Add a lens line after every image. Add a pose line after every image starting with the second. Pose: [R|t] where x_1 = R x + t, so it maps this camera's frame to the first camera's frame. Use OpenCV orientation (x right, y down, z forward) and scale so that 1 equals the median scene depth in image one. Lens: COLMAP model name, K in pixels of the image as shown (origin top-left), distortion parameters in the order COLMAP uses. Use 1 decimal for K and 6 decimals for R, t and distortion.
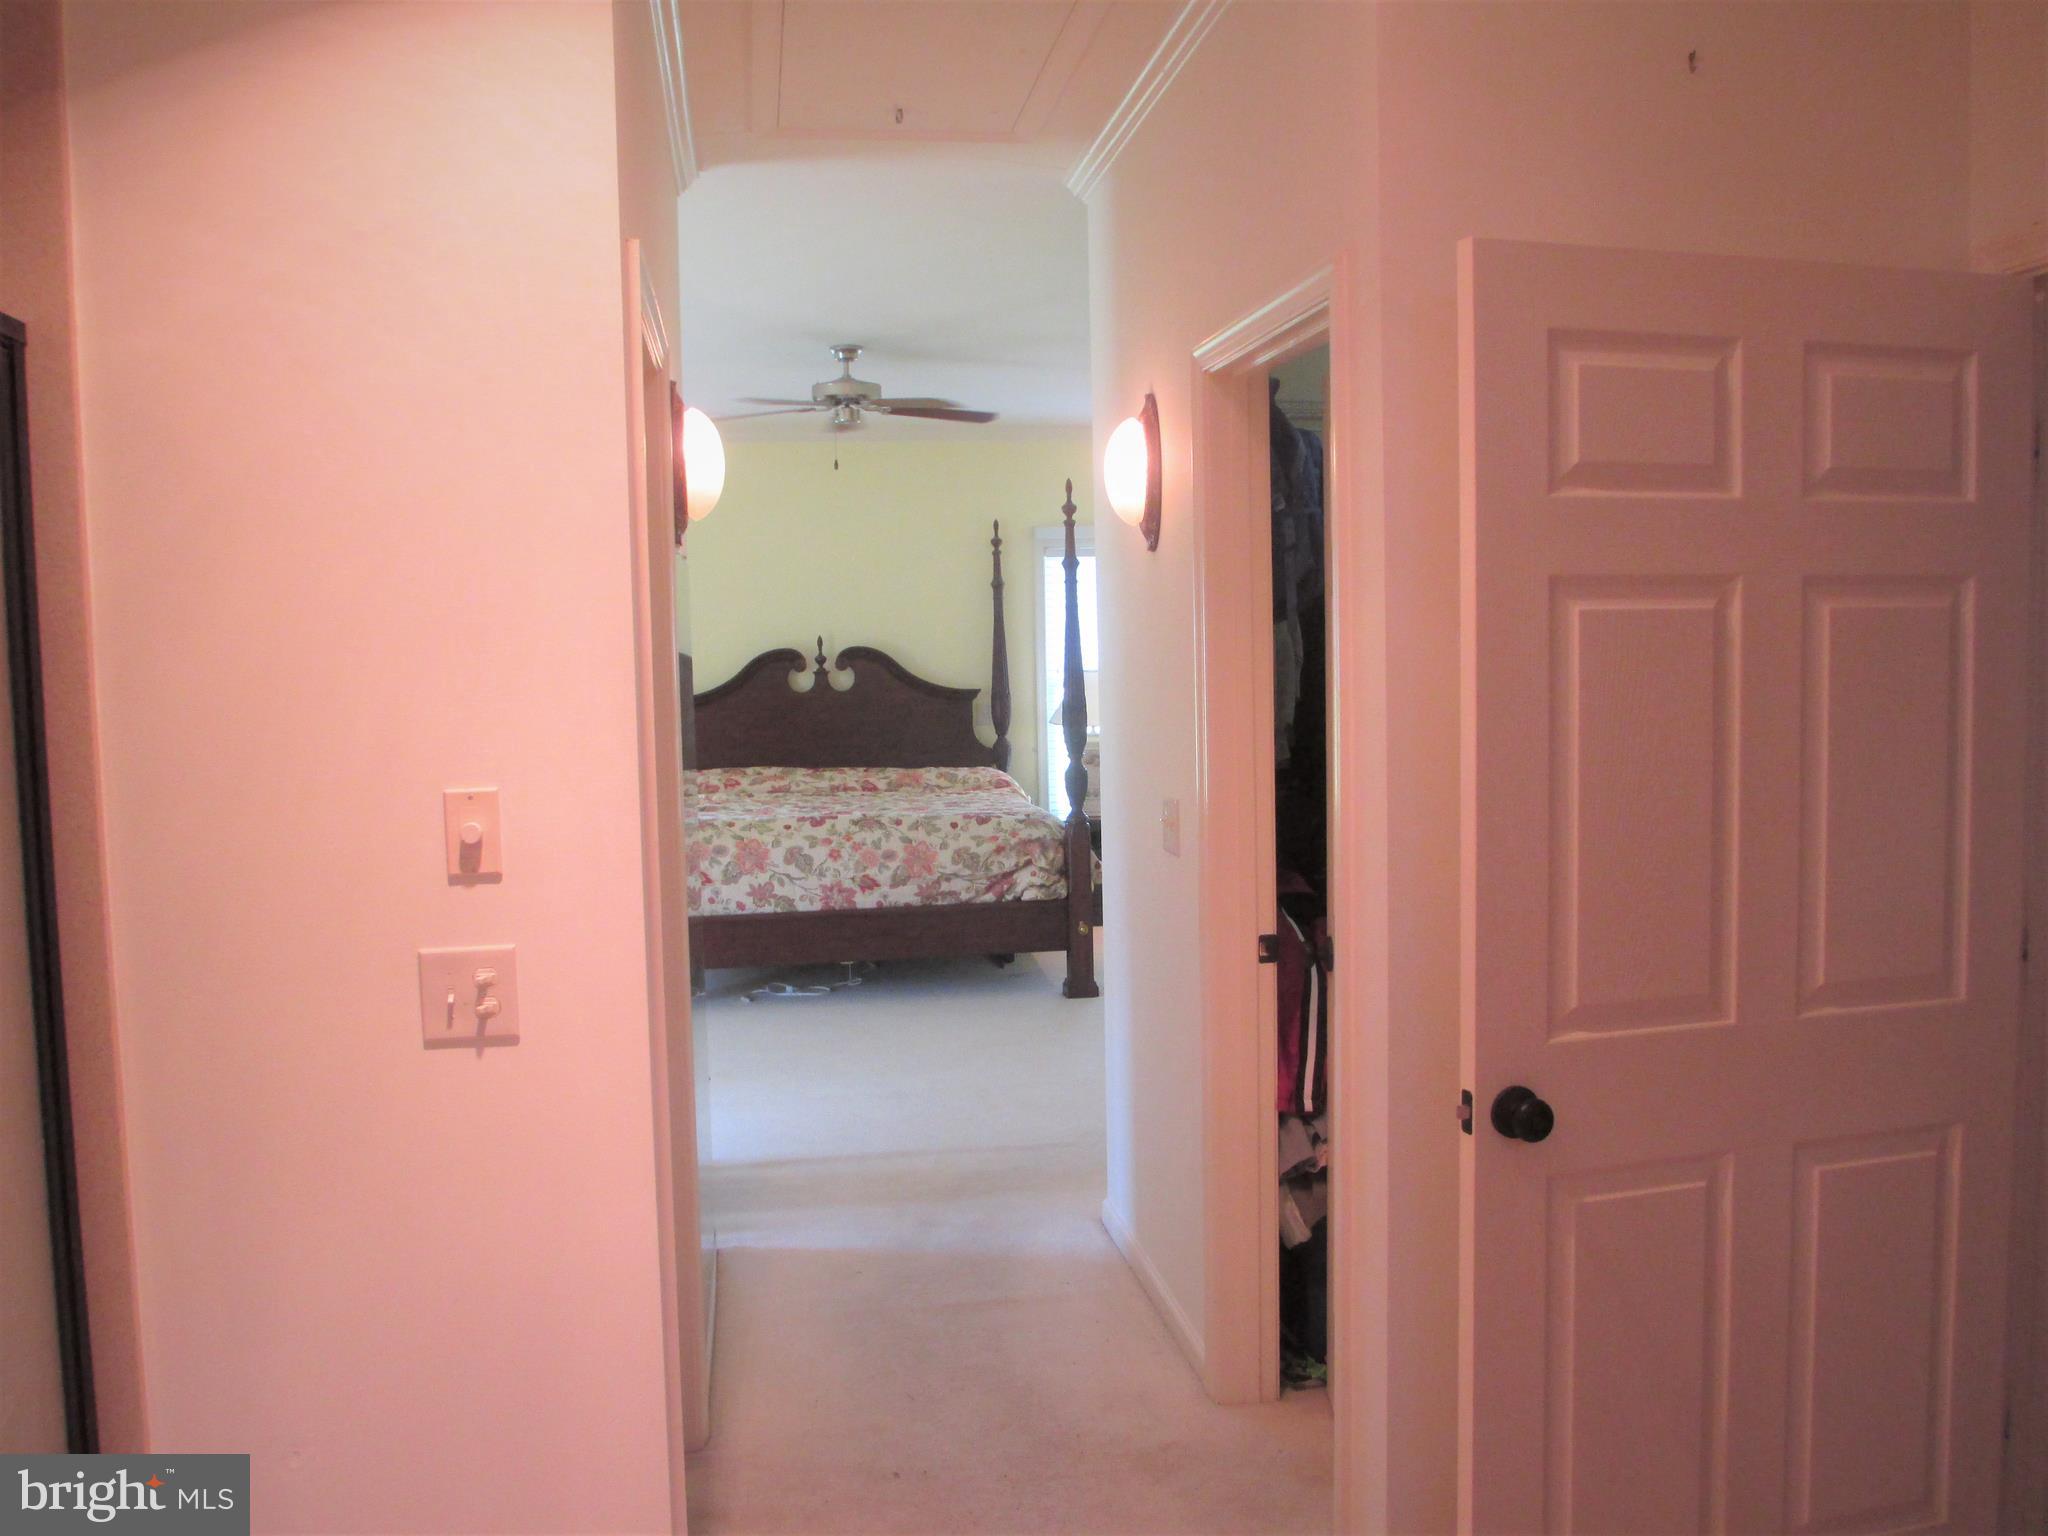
lens RADIAL K [[1679.7, 0, 1021.0], [0, 1679.7, 738.0], [0, 0, 1]] dist [-0.040381, 0.003372]
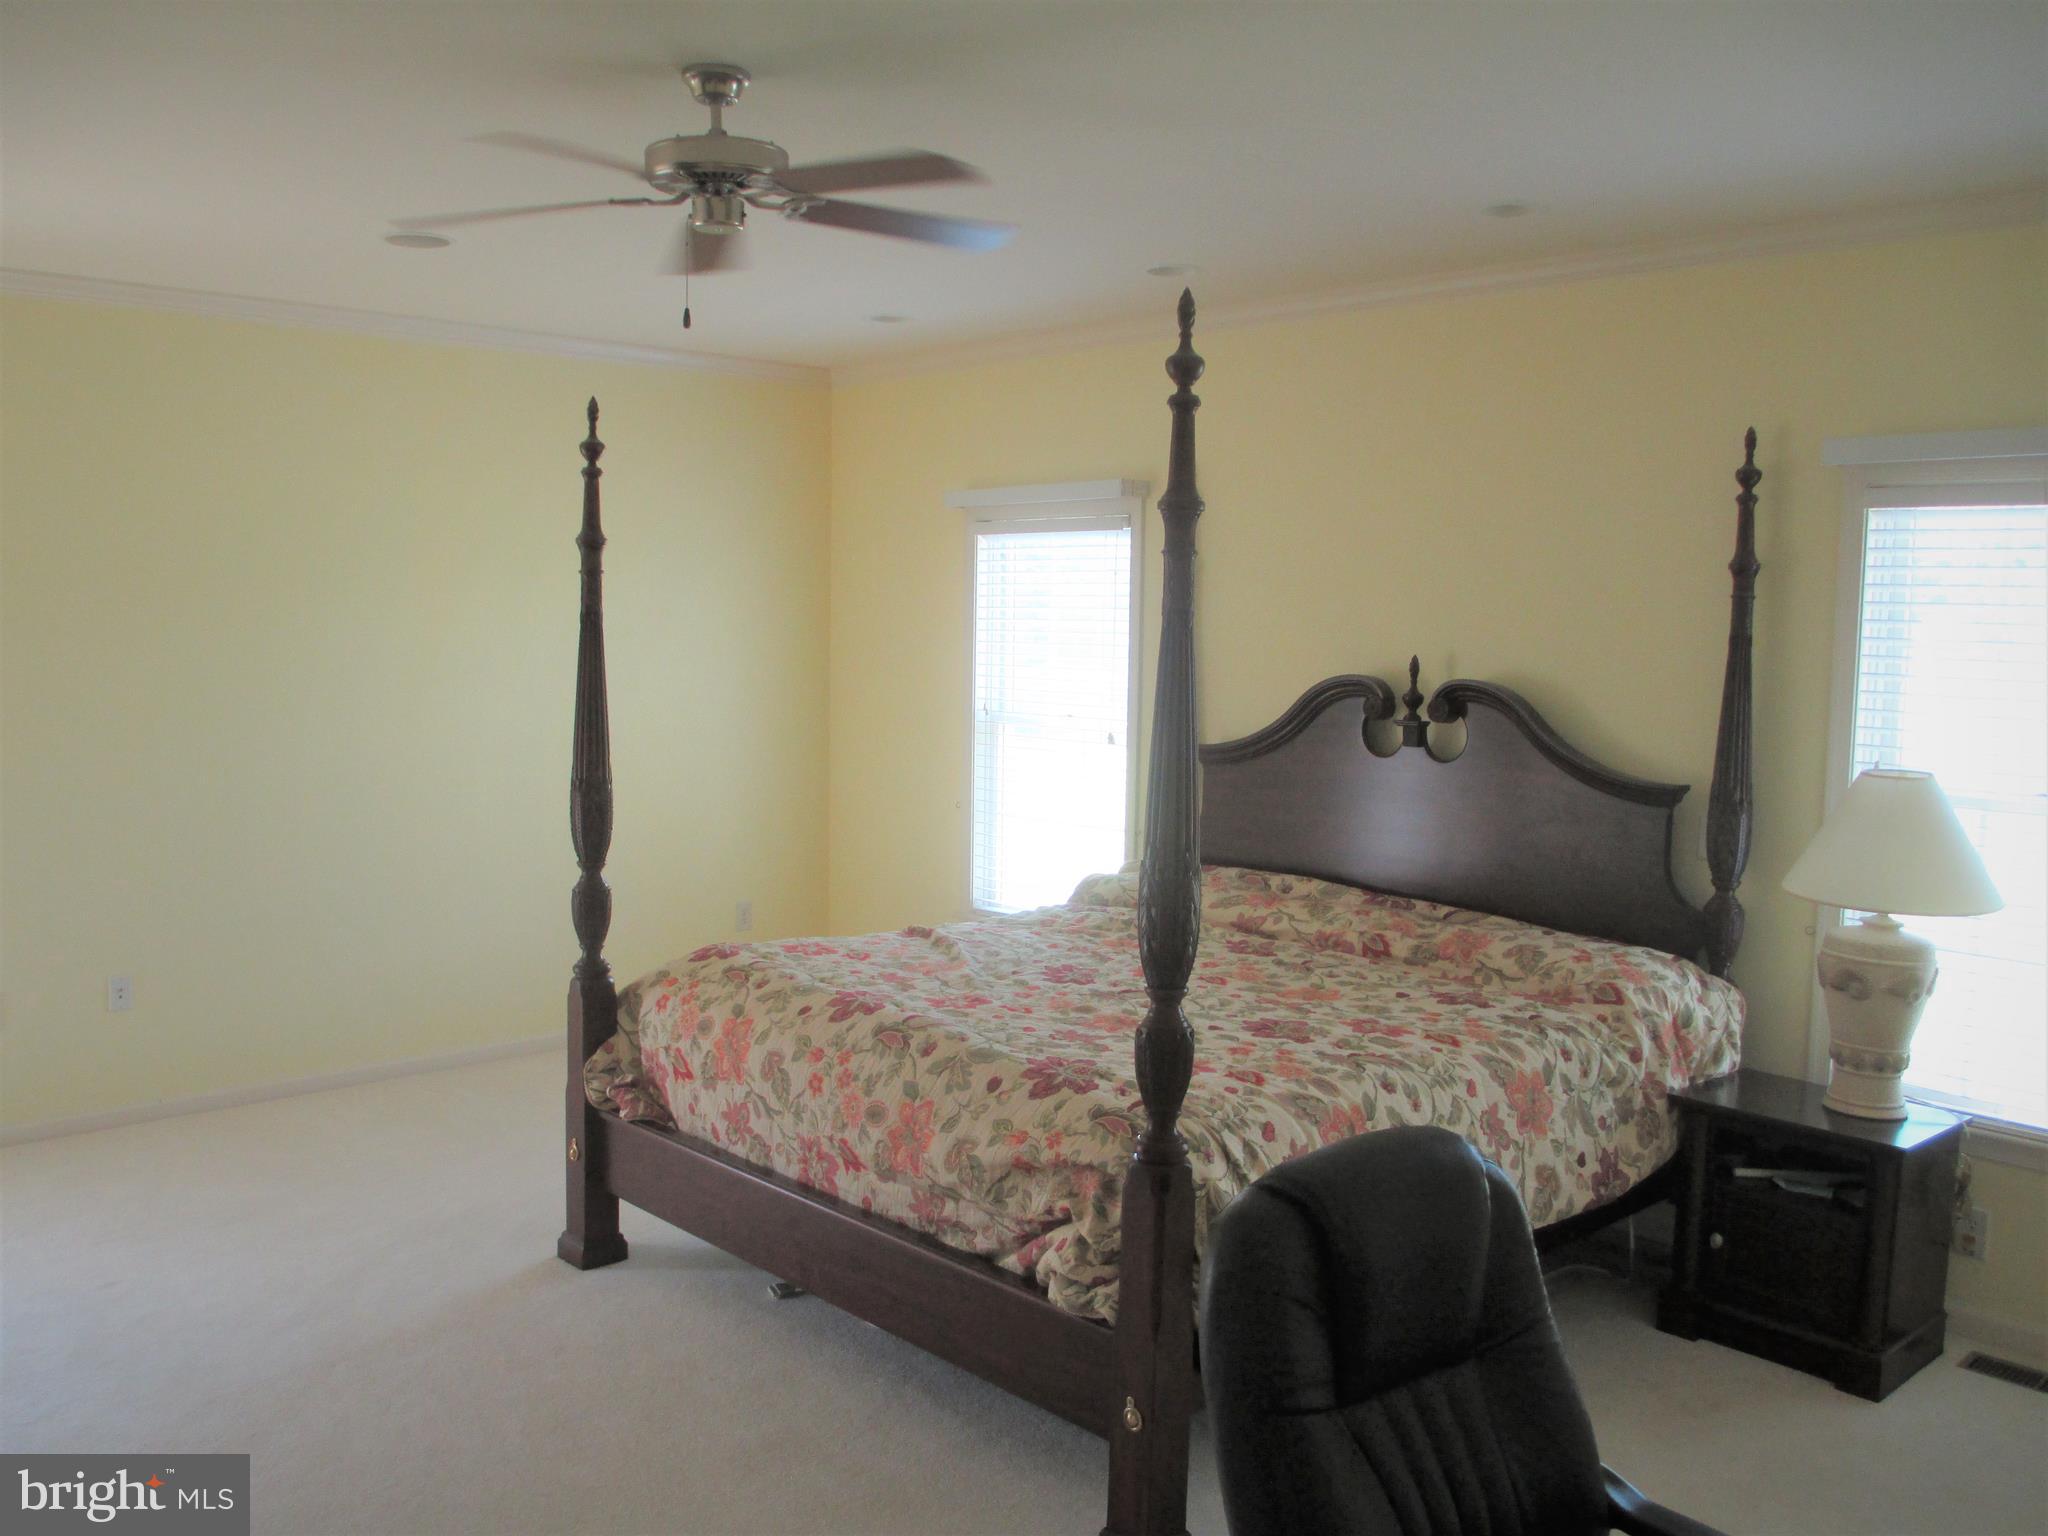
lens RADIAL K [[1744.9, 0, 930.9], [0, 1744.9, 746.0], [0, 0, 1]] dist [-0.026883, 0.003253]
pose [[0.575002, 0.093253, -0.812820, 0.334888], [-0.081670, 0.995063, 0.056387, -0.067044], [0.814066, 0.033960, 0.579779, 0.712363]]
